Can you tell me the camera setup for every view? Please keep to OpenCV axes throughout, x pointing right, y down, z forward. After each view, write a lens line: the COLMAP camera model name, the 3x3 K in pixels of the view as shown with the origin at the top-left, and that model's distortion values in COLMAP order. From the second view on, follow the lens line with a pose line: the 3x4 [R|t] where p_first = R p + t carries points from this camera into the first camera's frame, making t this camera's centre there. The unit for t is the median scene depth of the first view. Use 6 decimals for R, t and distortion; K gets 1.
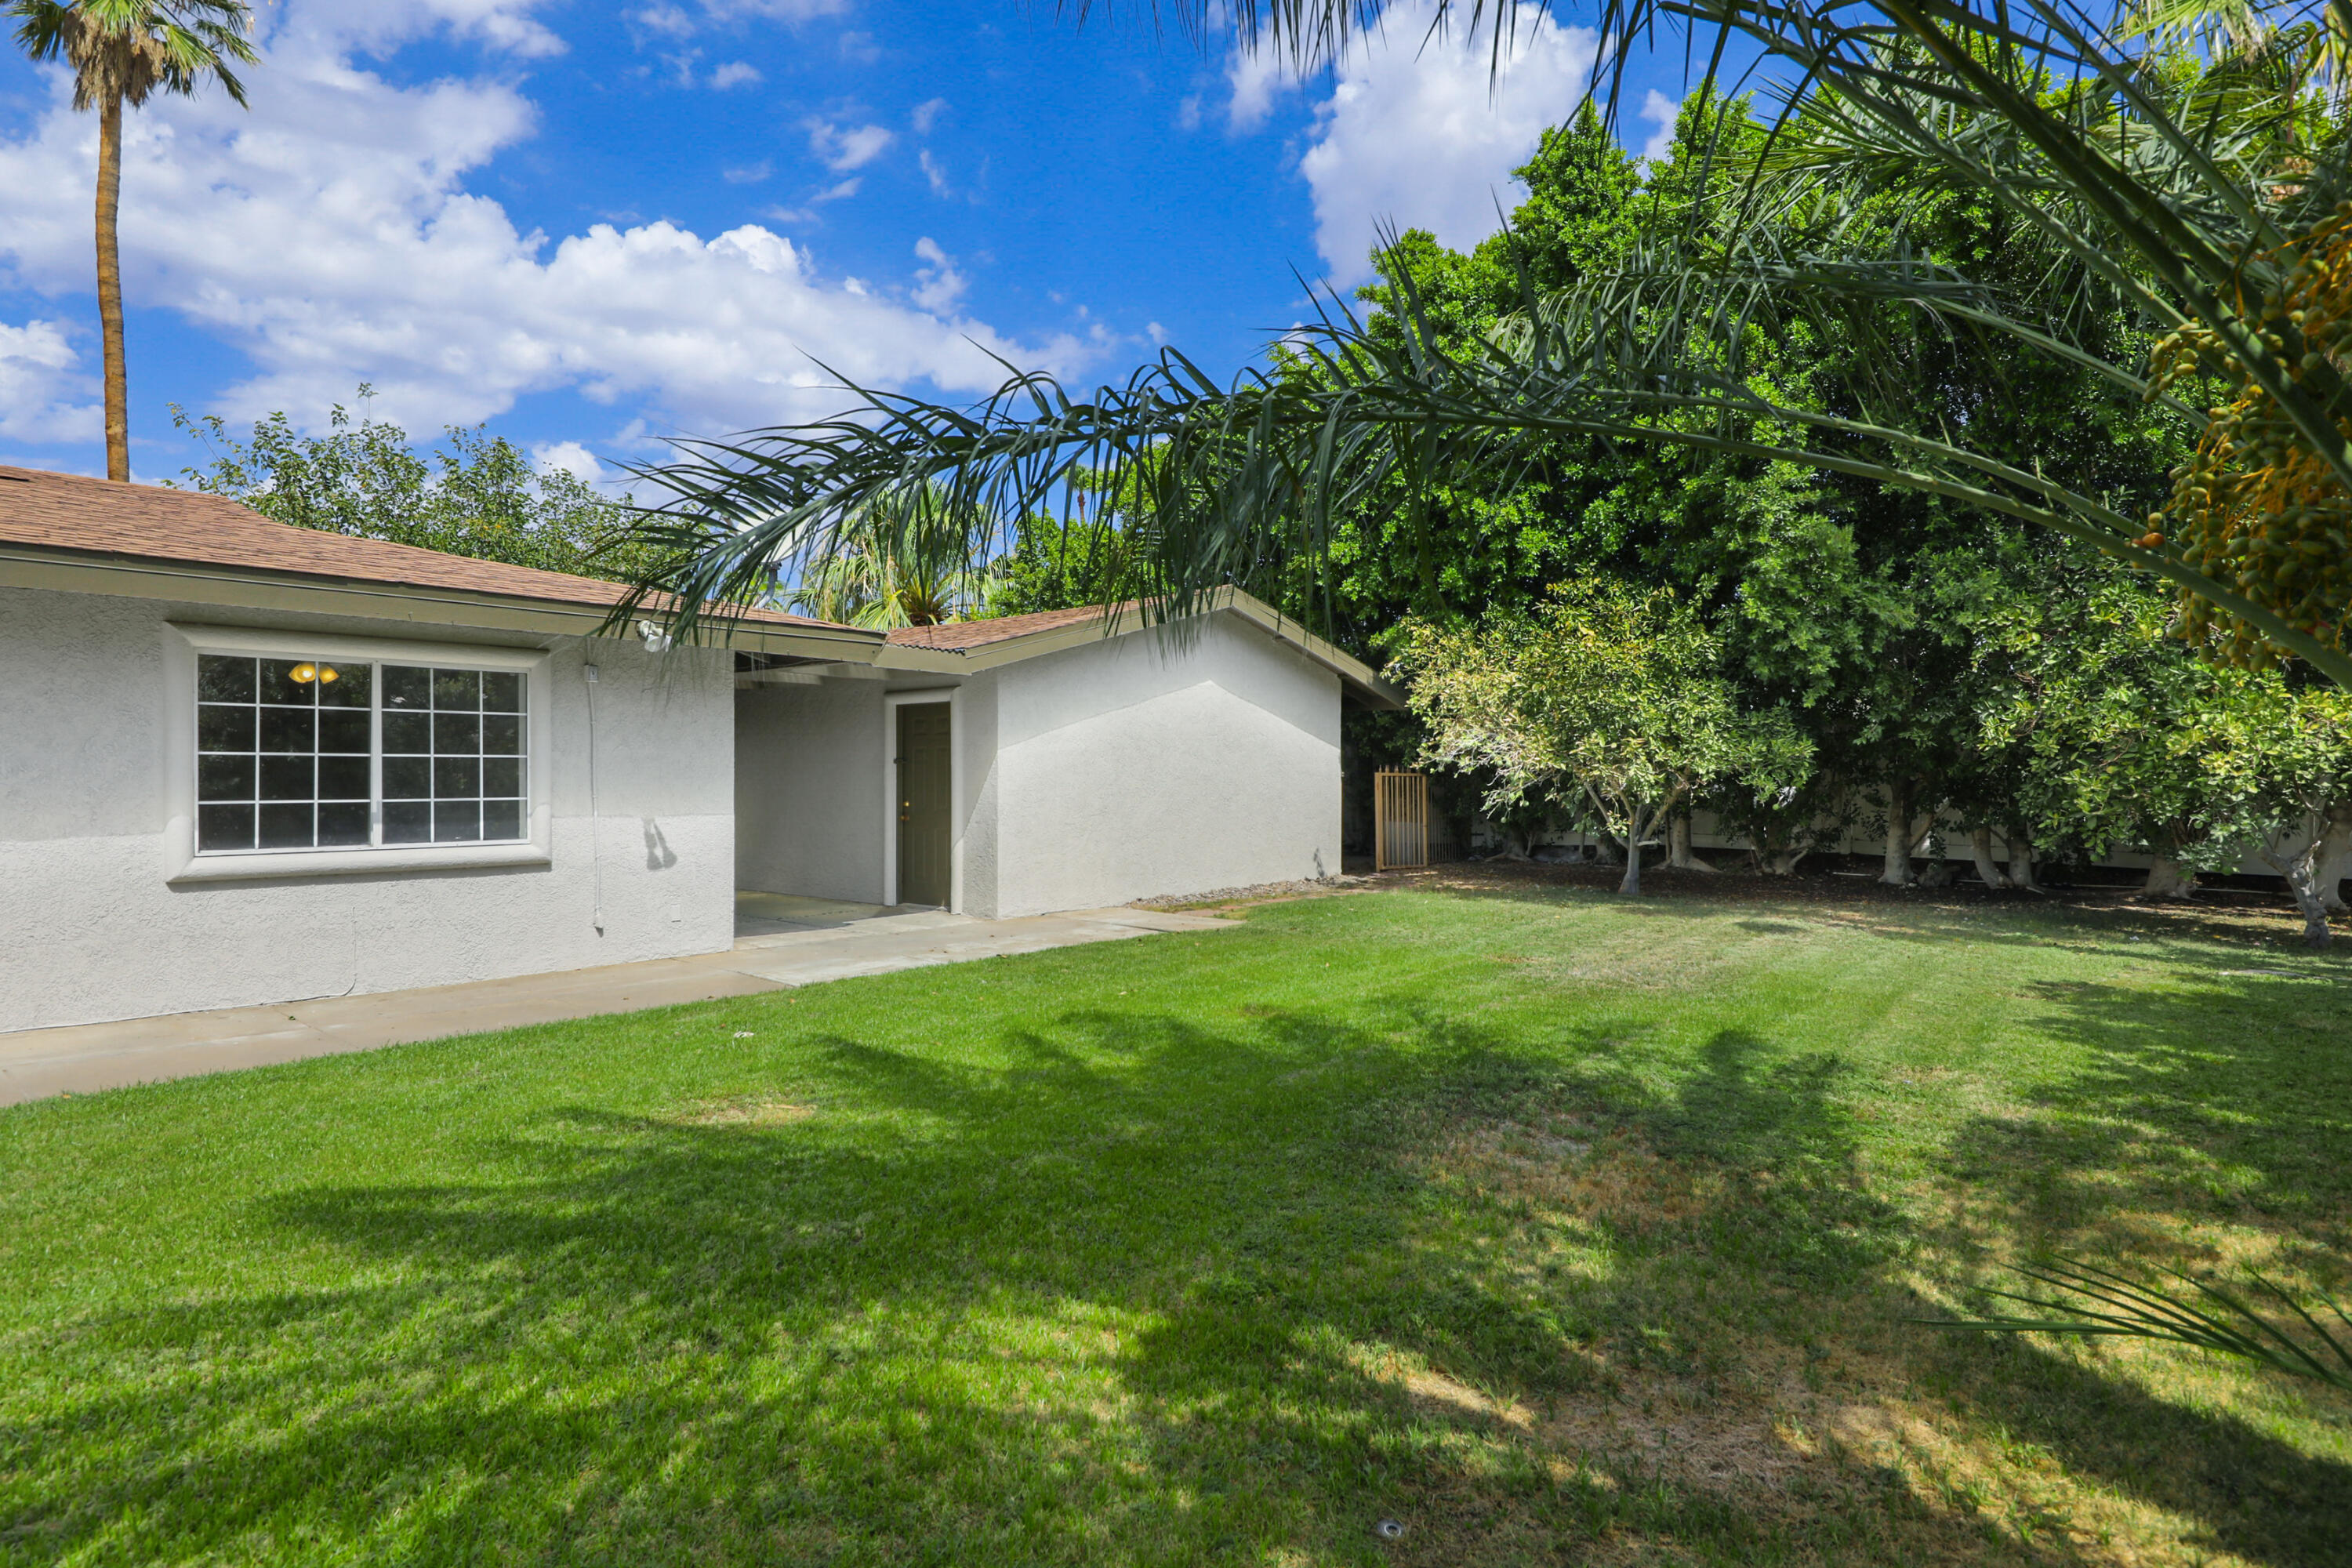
lens RADIAL K [[1272.9, 0, 1188.8], [0, 1272.9, 784.0], [0, 0, 1]] dist [-0.003791, -0.000132]
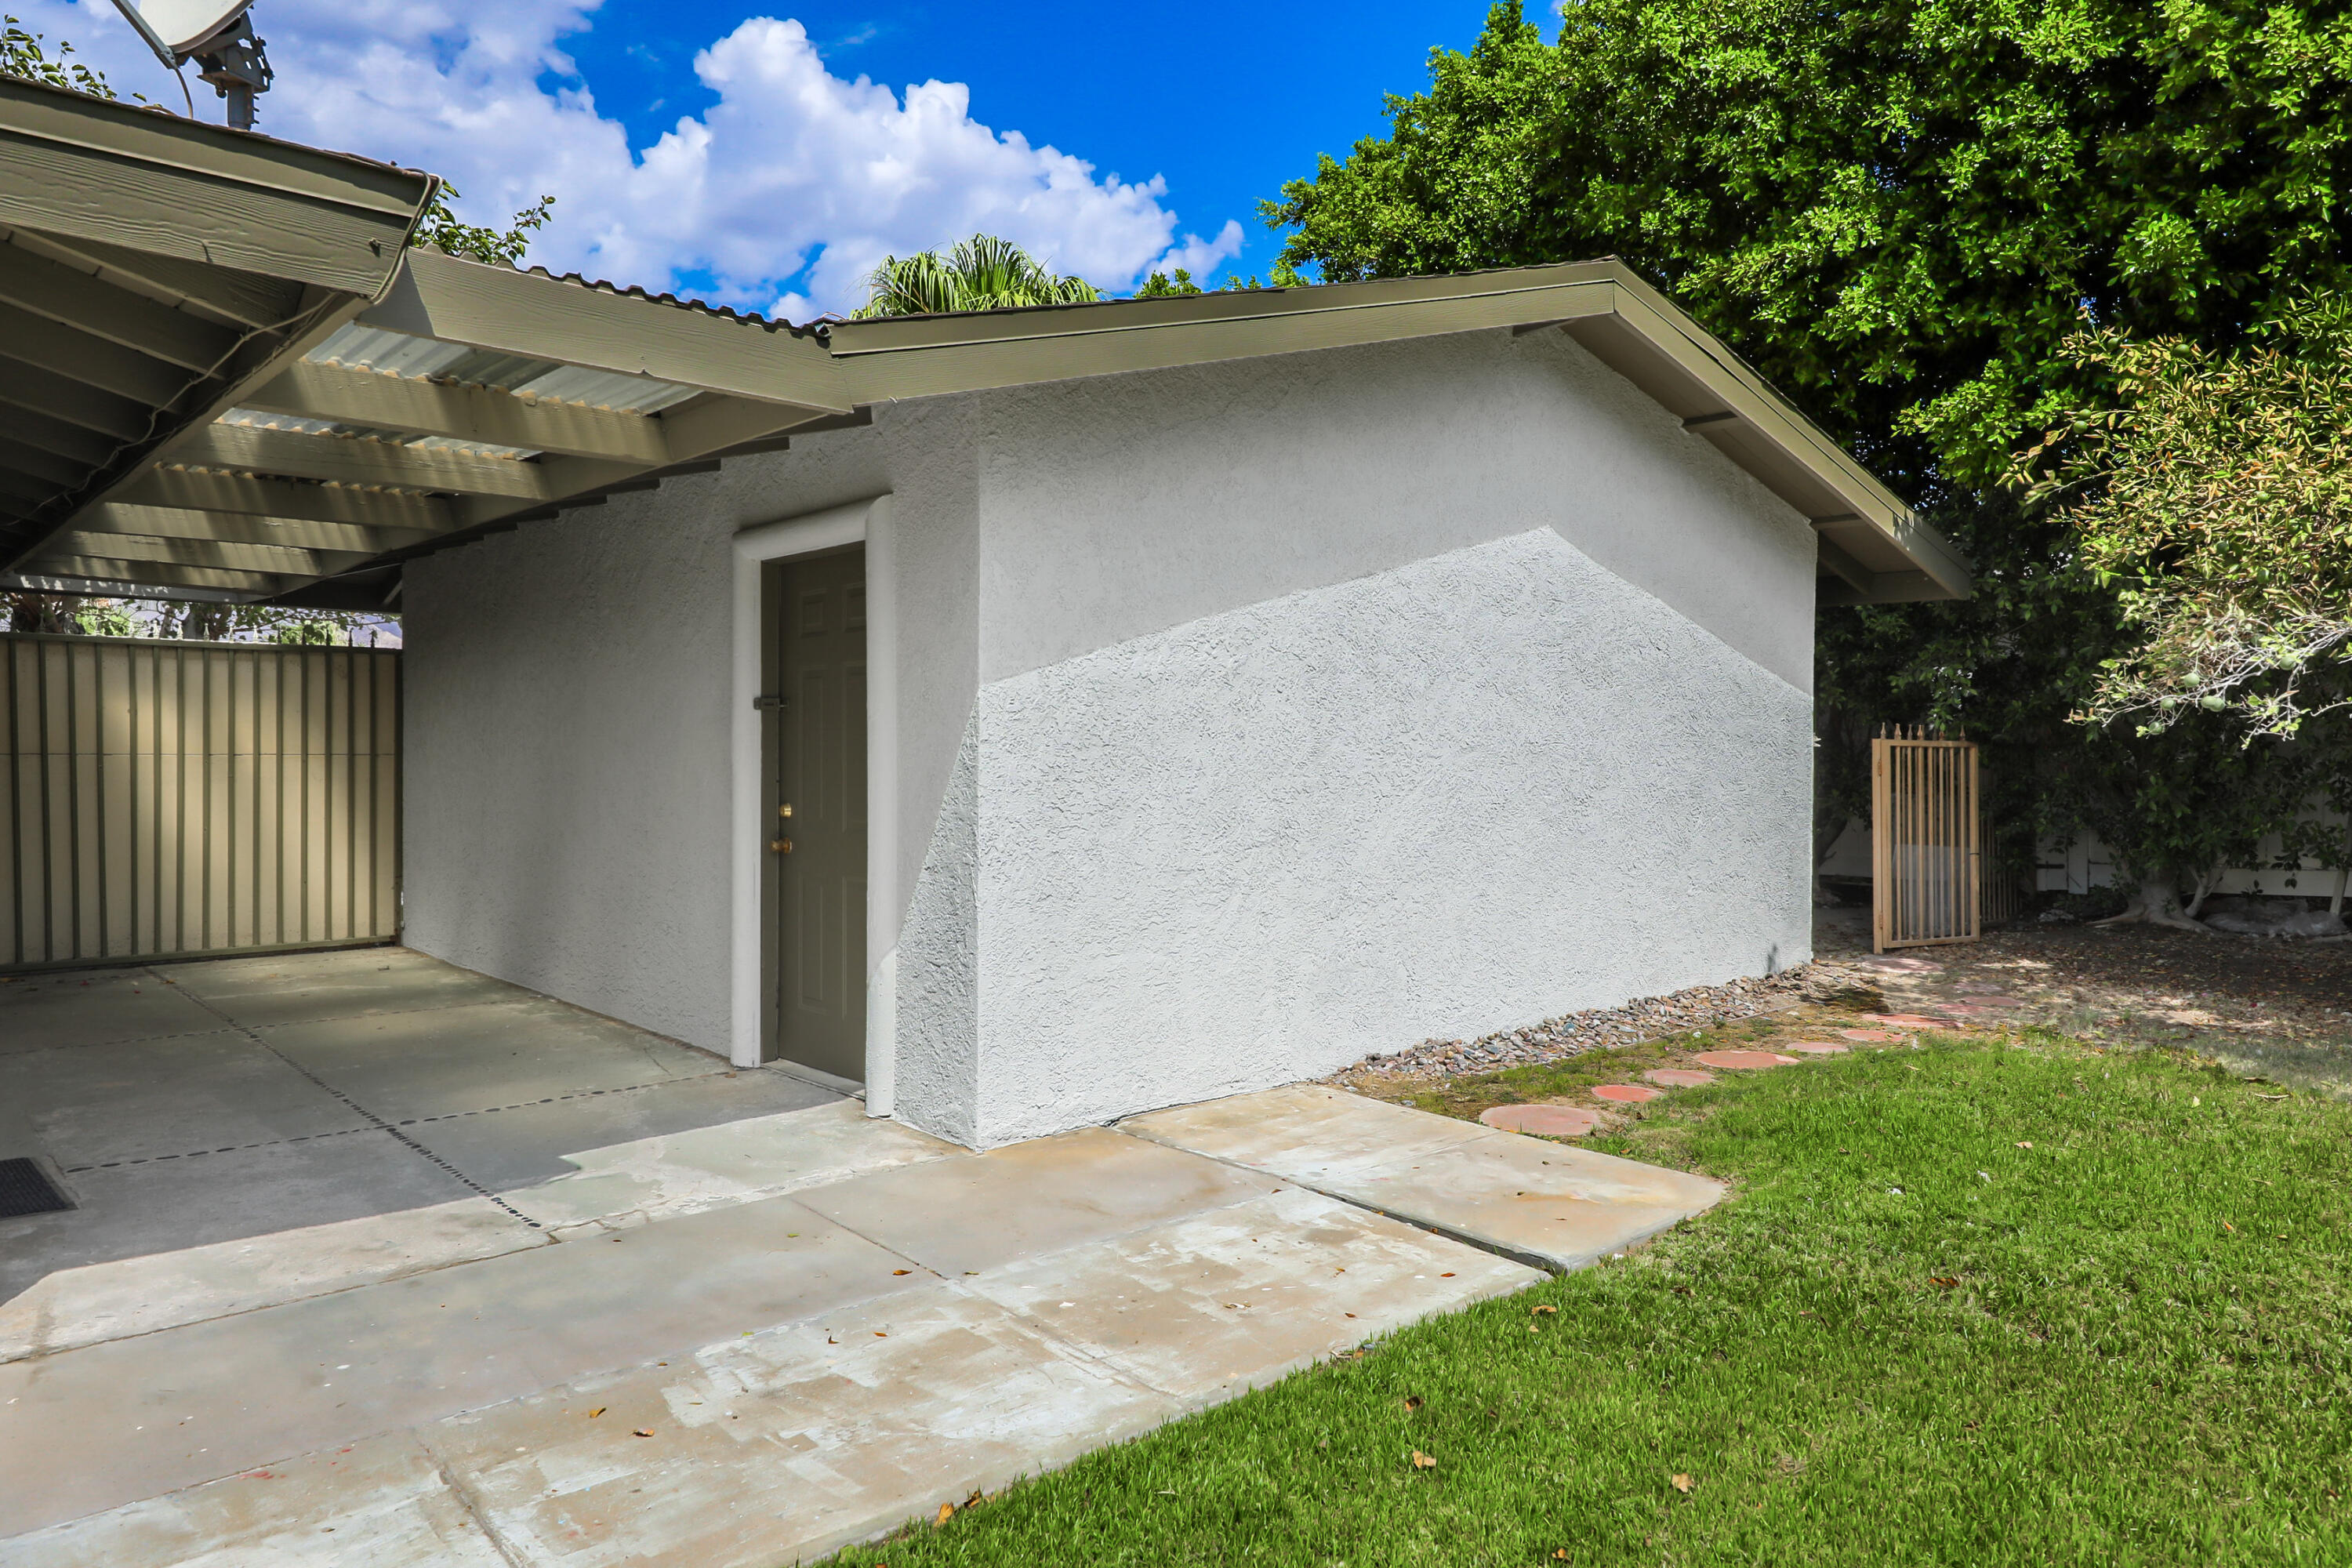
lens RADIAL K [[1545.7, 0, 1178.2], [0, 1545.7, 771.2], [0, 0, 1]] dist [-0.000090, -0.001276]
pose [[0.990358, 0.004595, -0.138456, -0.030286], [-0.003264, 0.999946, 0.009836, -0.002011], [0.138493, -0.009289, 0.990320, 0.485089]]
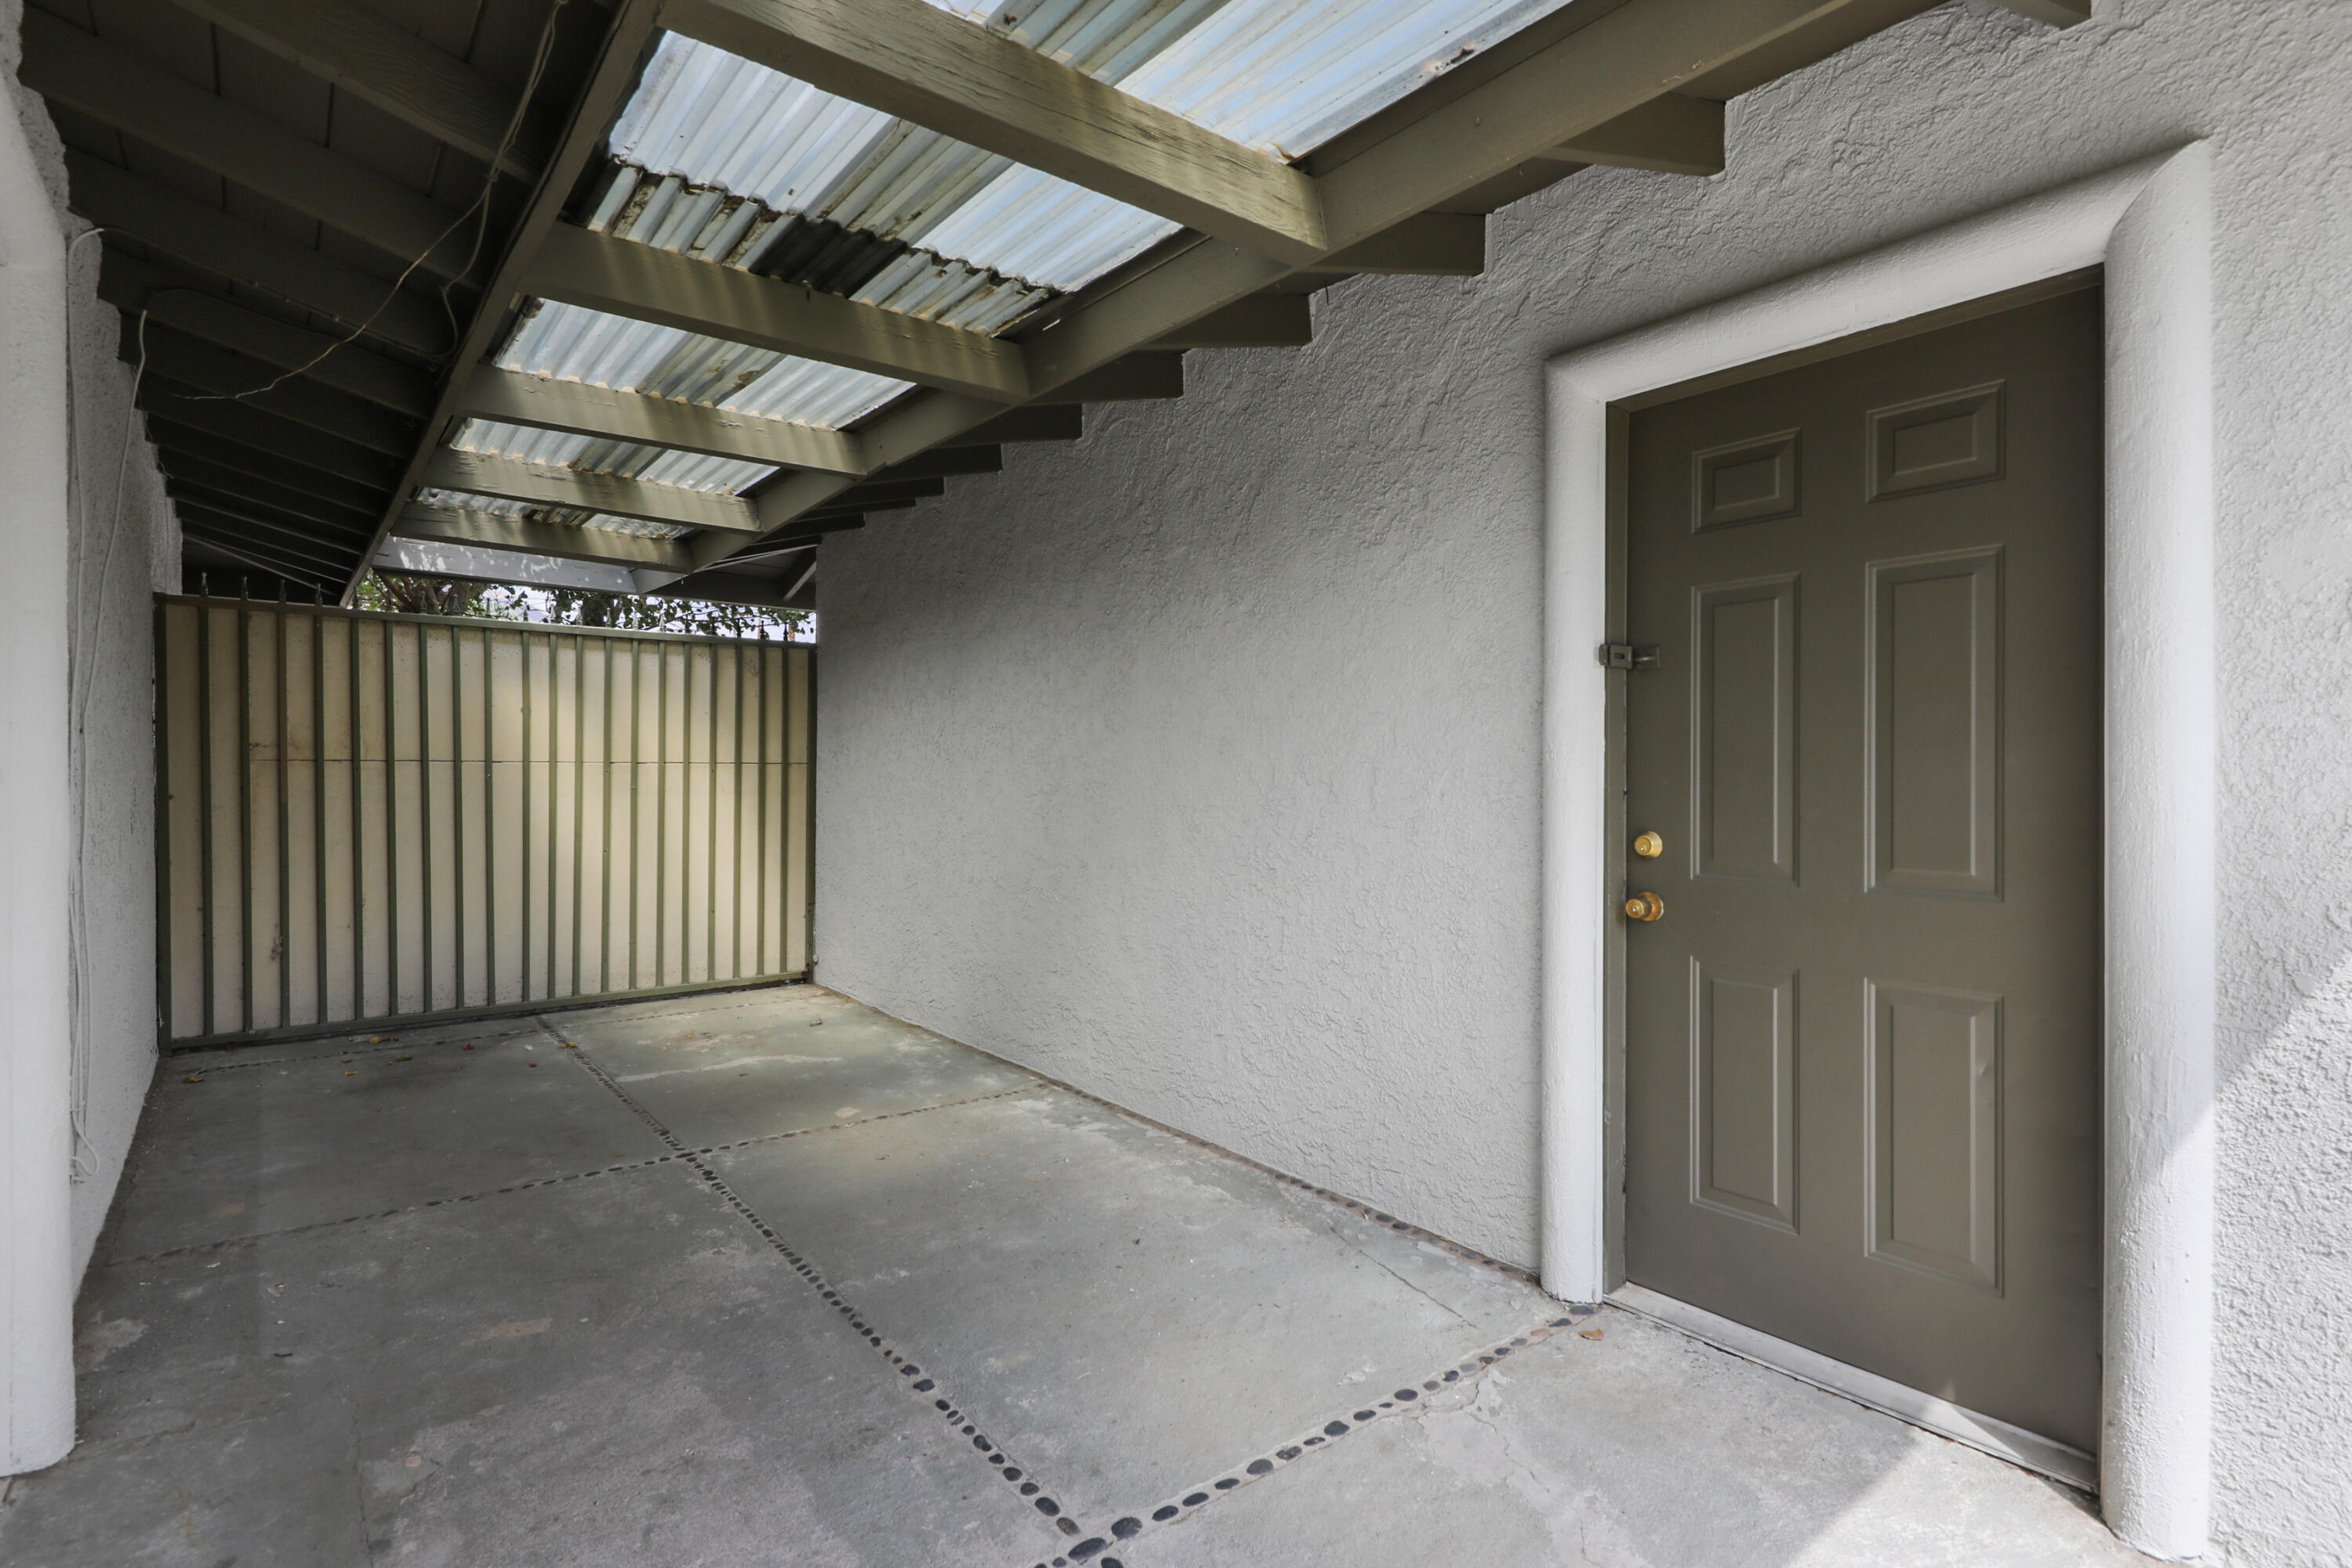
lens RADIAL K [[1194.0, 0, 1174.4], [0, 1194.0, 775.8], [0, 0, 1]] dist [0.001071, -0.004248]
pose [[0.975536, 0.003096, -0.219818, -0.231955], [-0.003568, 0.999992, -0.001750, 0.003426], [0.219811, 0.002492, 0.975539, 0.699115]]
